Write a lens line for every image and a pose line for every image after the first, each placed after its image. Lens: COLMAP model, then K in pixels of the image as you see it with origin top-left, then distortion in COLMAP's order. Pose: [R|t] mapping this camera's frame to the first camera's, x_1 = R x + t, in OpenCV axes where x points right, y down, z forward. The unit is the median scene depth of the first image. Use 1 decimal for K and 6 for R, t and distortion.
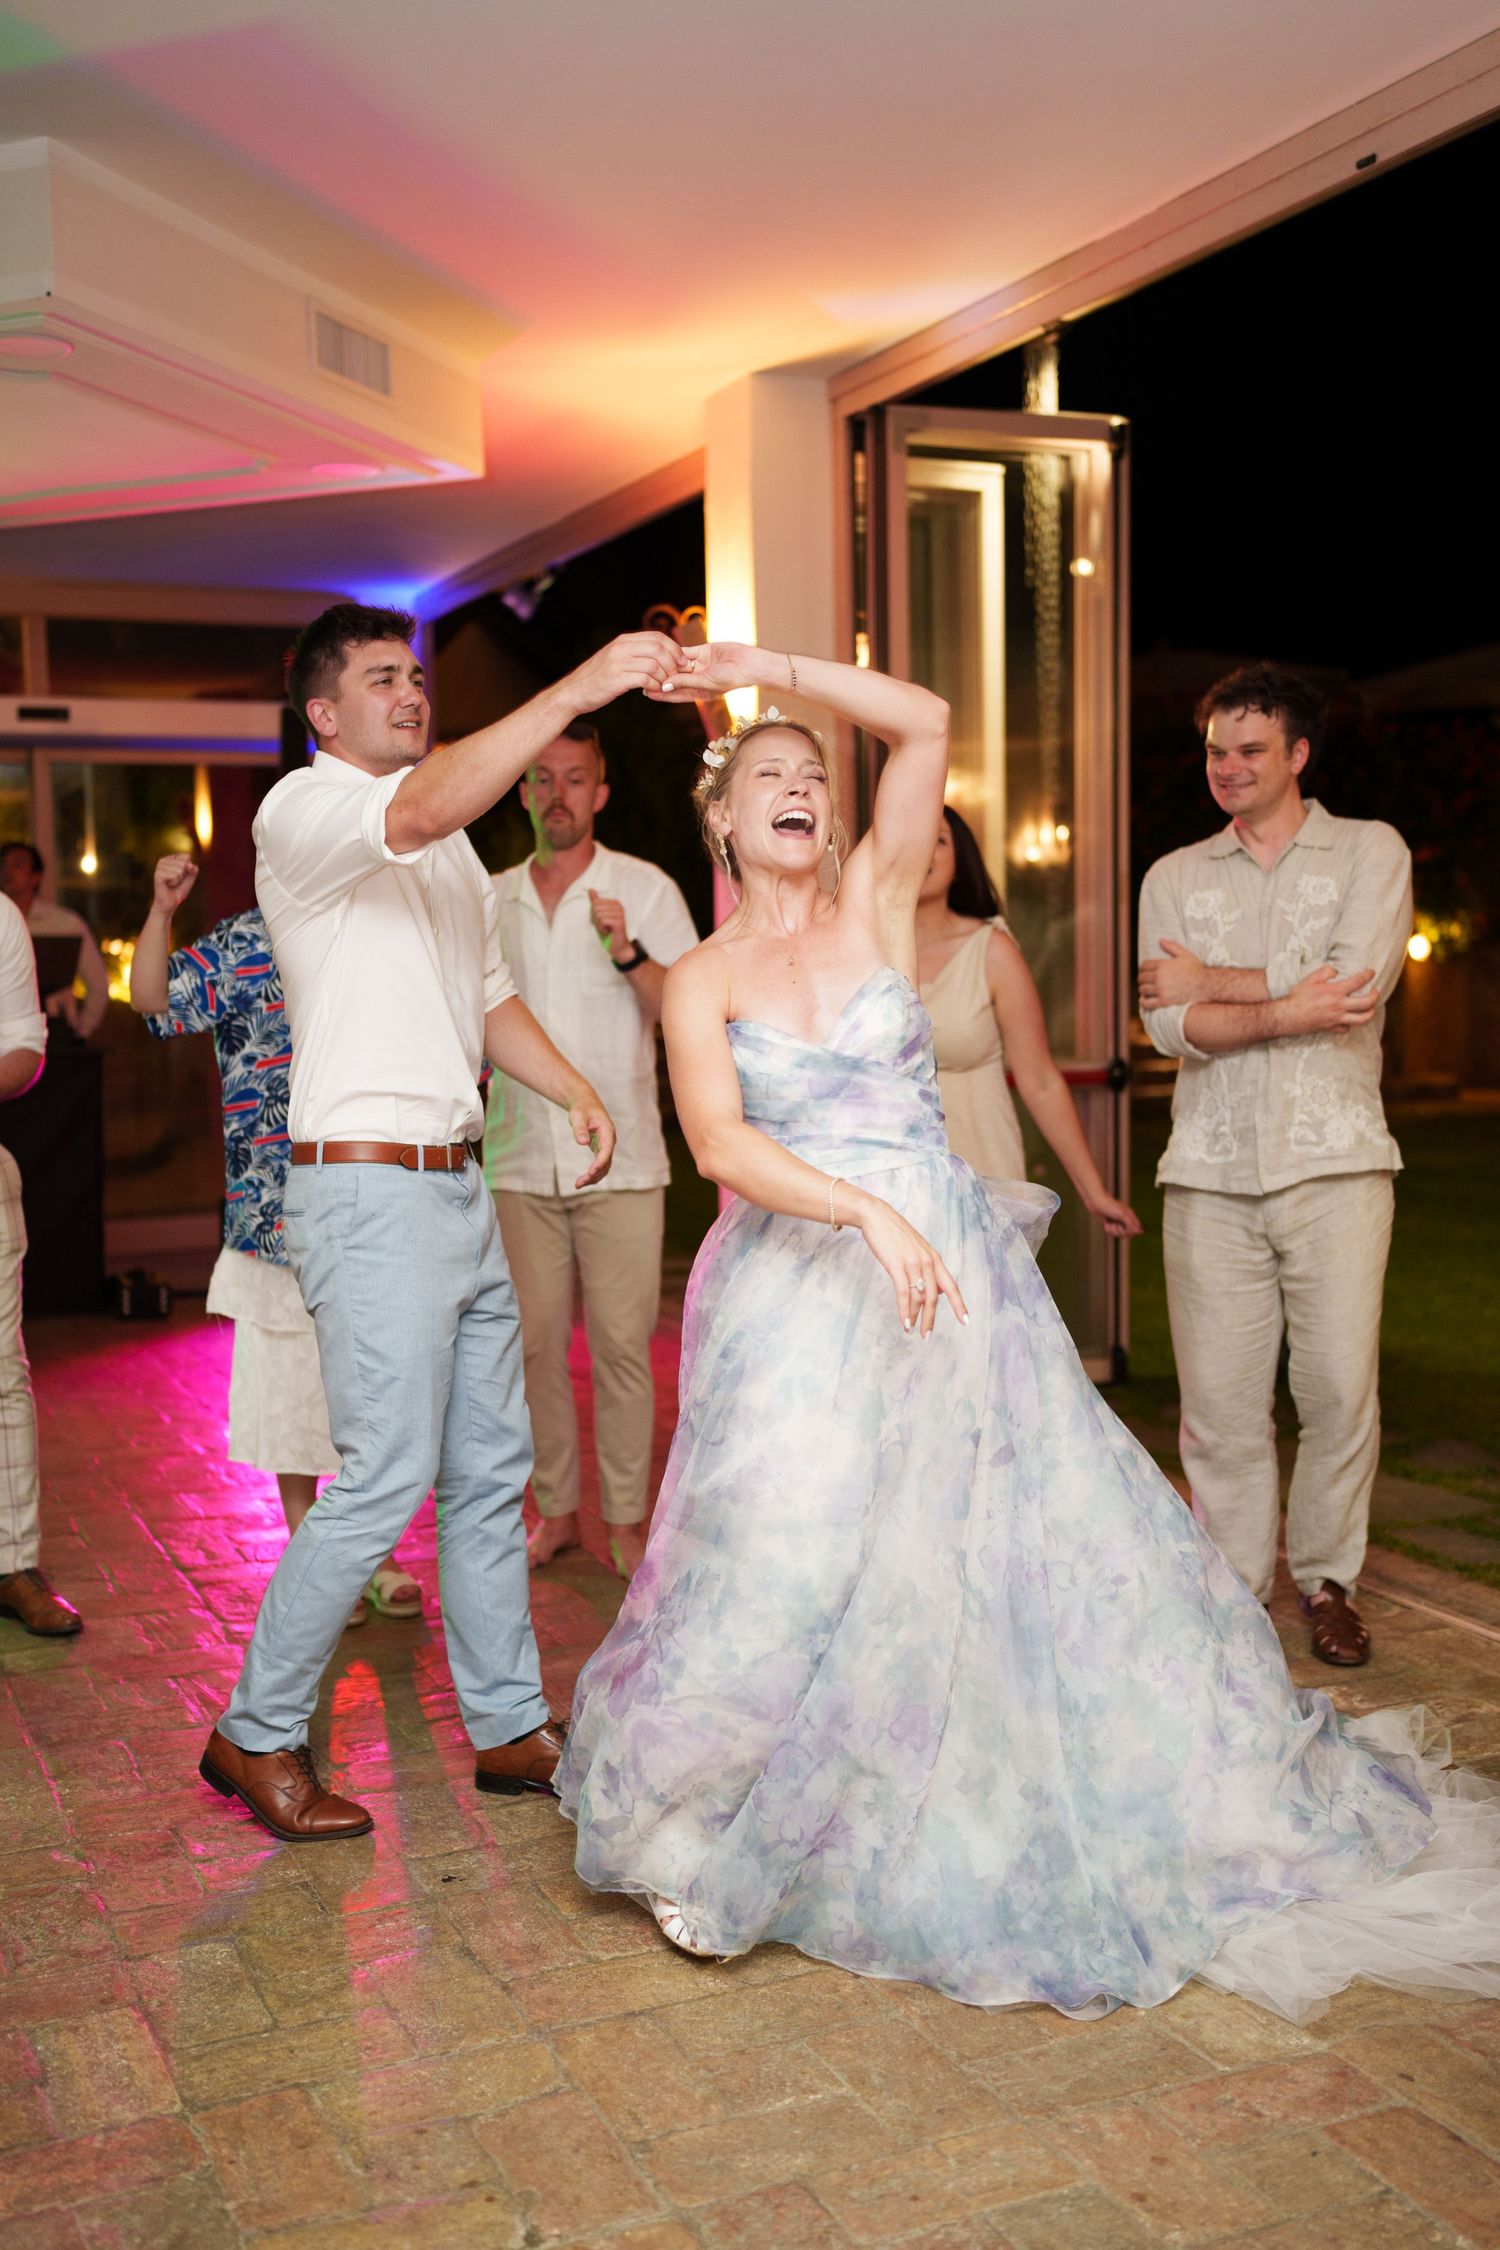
lens RADIAL K [[2229.0, 0, 745.1], [0, 2229.0, 1157.6], [0, 0, 1]] dist [-0.005362, 0.008970]
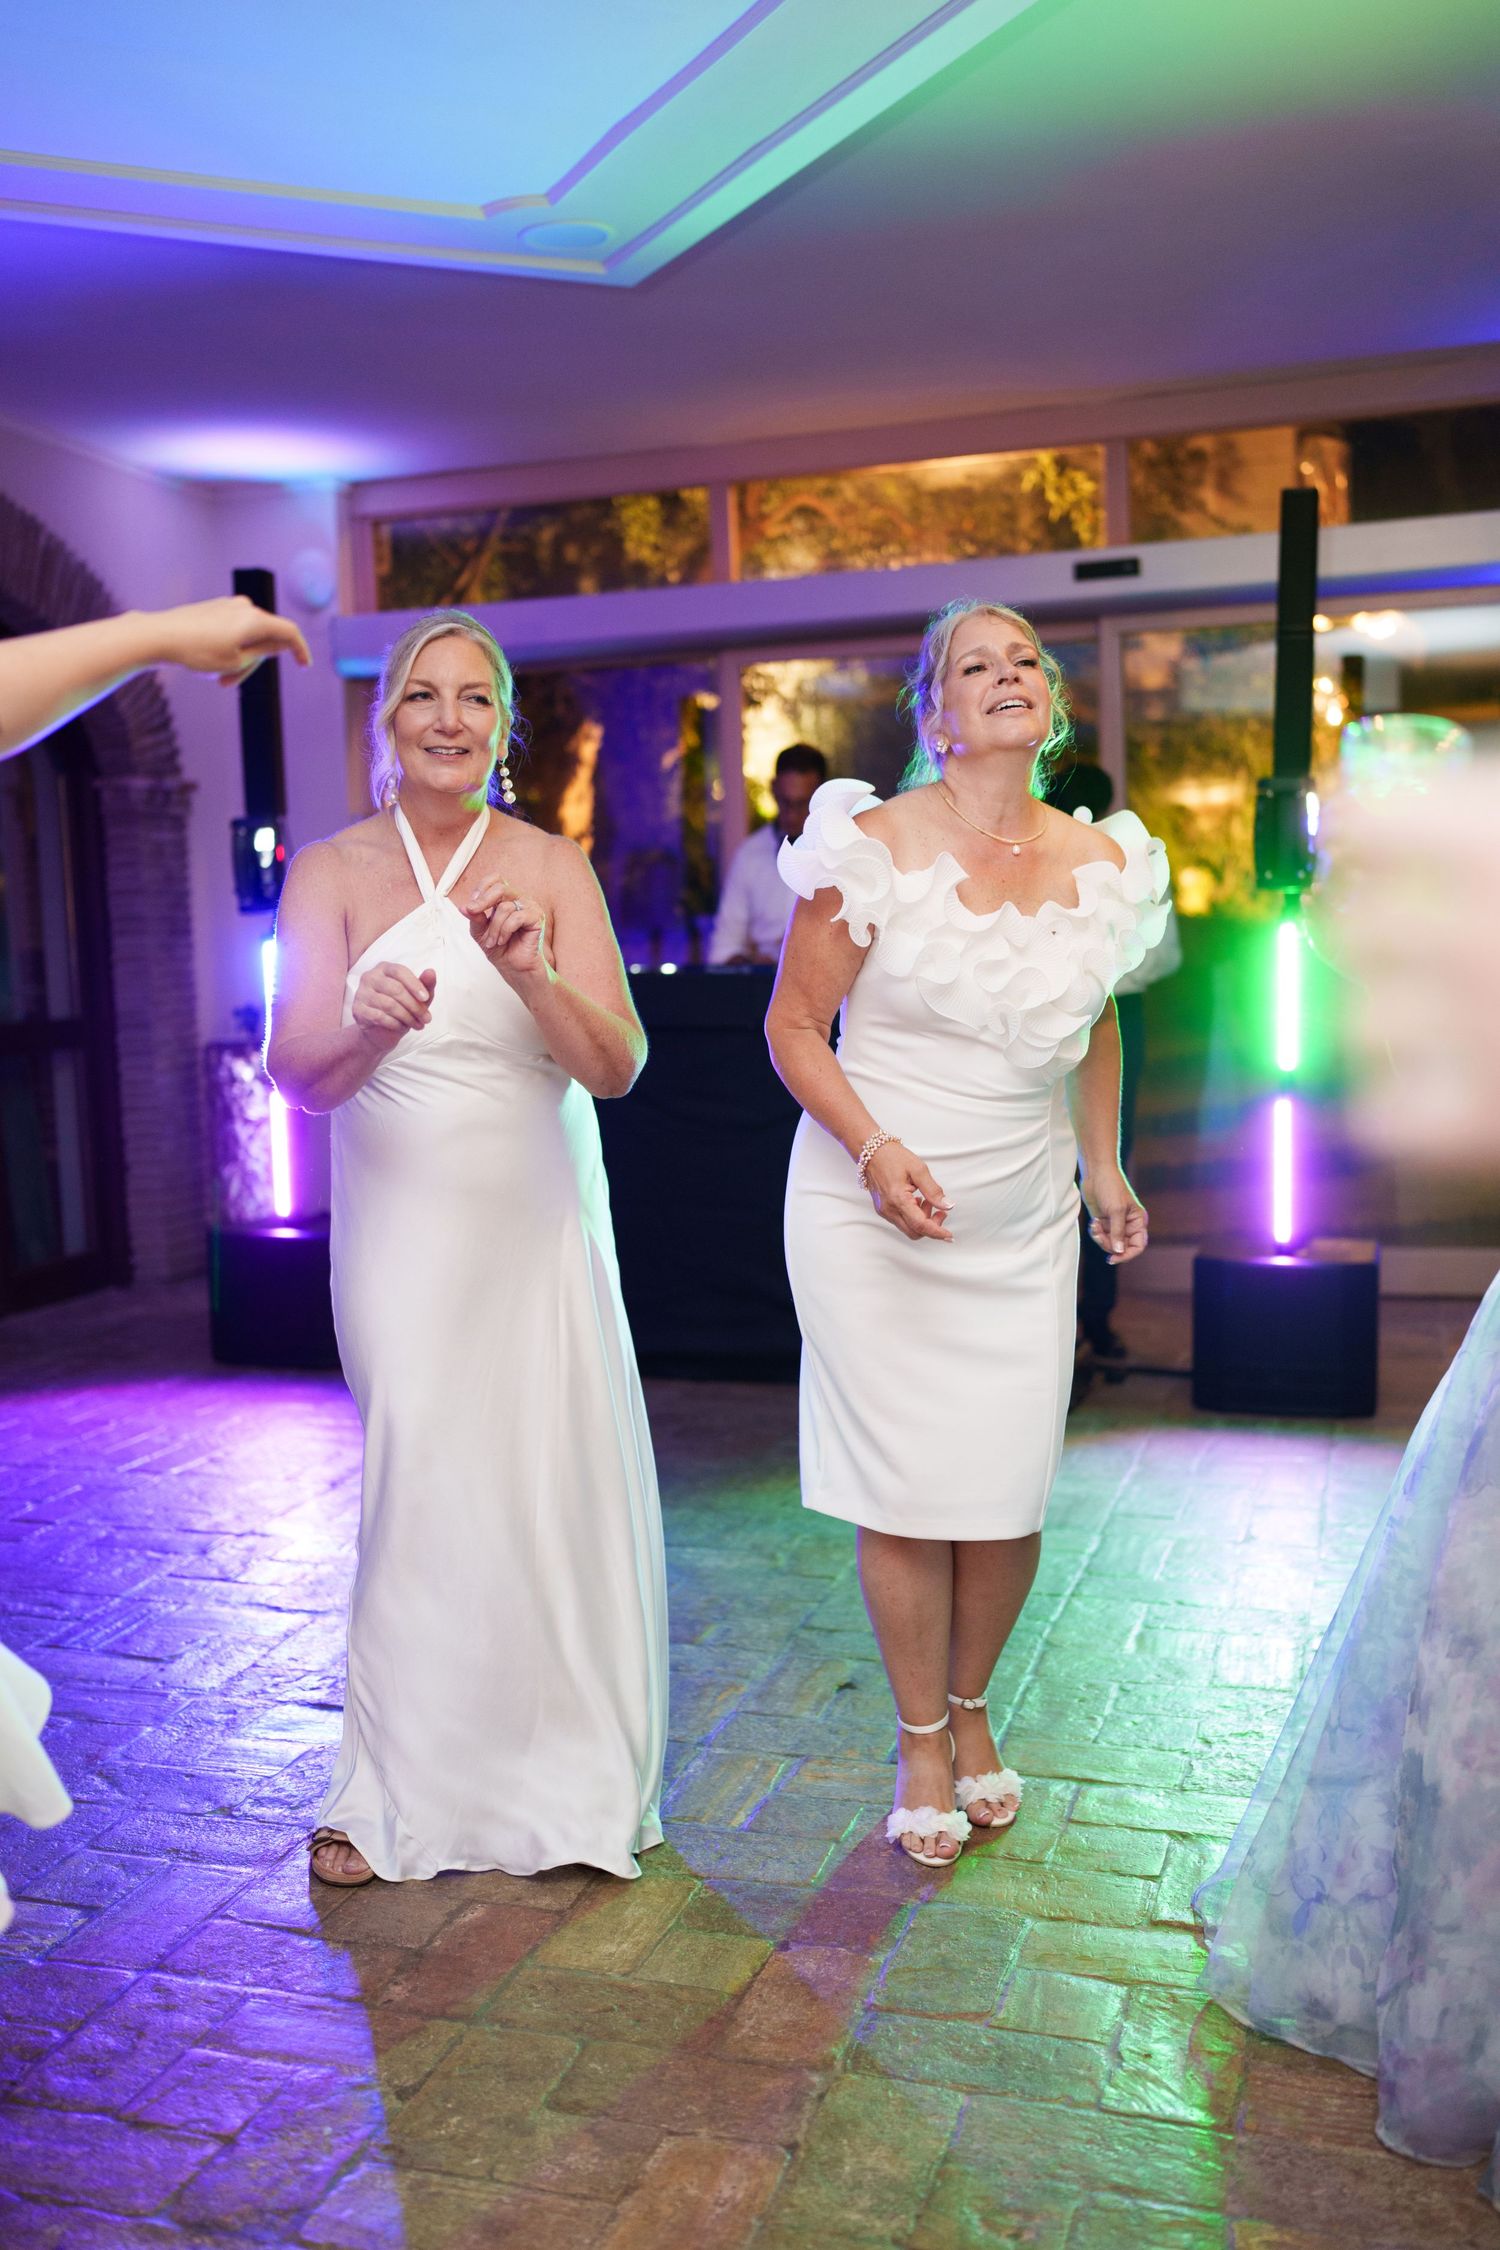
lens RADIAL K [[2201.6, 0, 695.8], [0, 2201.6, 1178.0], [0, 0, 1]] dist [-0.054617, -0.006855]
pose [[0.729347, 0.062931, -0.681243, 0.170258], [-0.043824, 0.998013, 0.045274, -0.037246], [0.682739, -0.003165, 0.730656, 0.627990]]
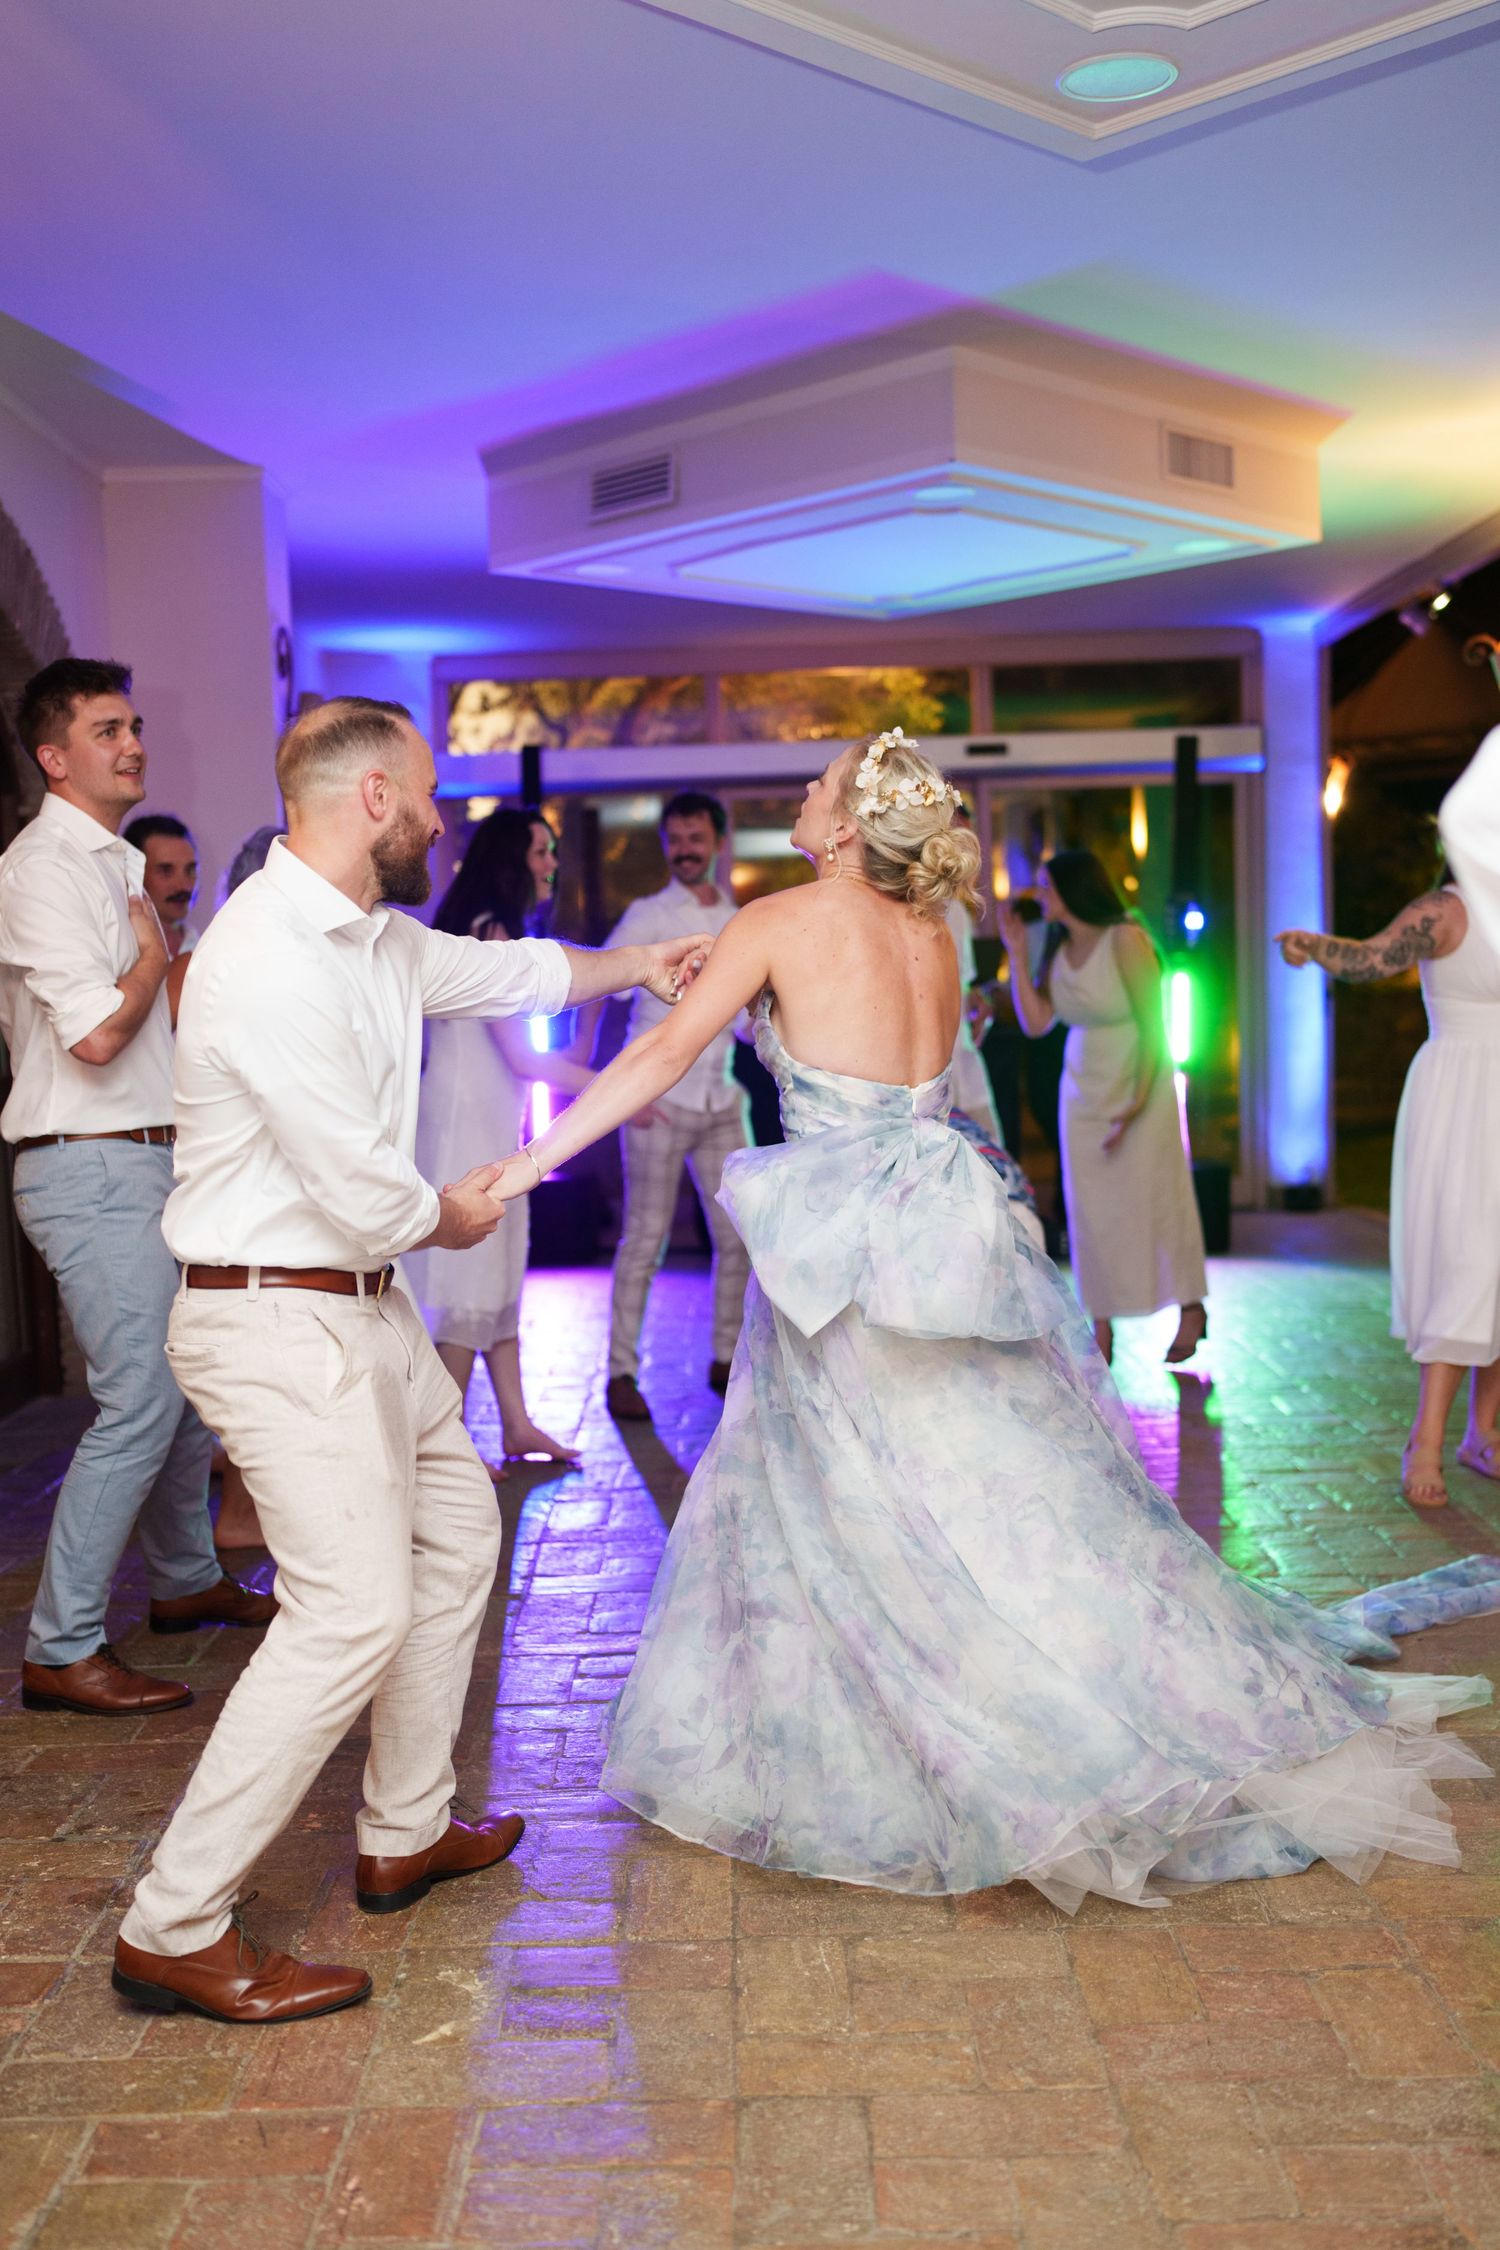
lens RADIAL K [[2318.2, 0, 792.3], [0, 2318.2, 1217.1], [0, 0, 1]] dist [-0.001673, 0.005702]
pose [[0.917597, 0.027653, -0.396549, 0.142484], [-0.020395, 0.999539, 0.022510, 0.037608], [0.396988, -0.012568, 0.917738, -0.286146]]
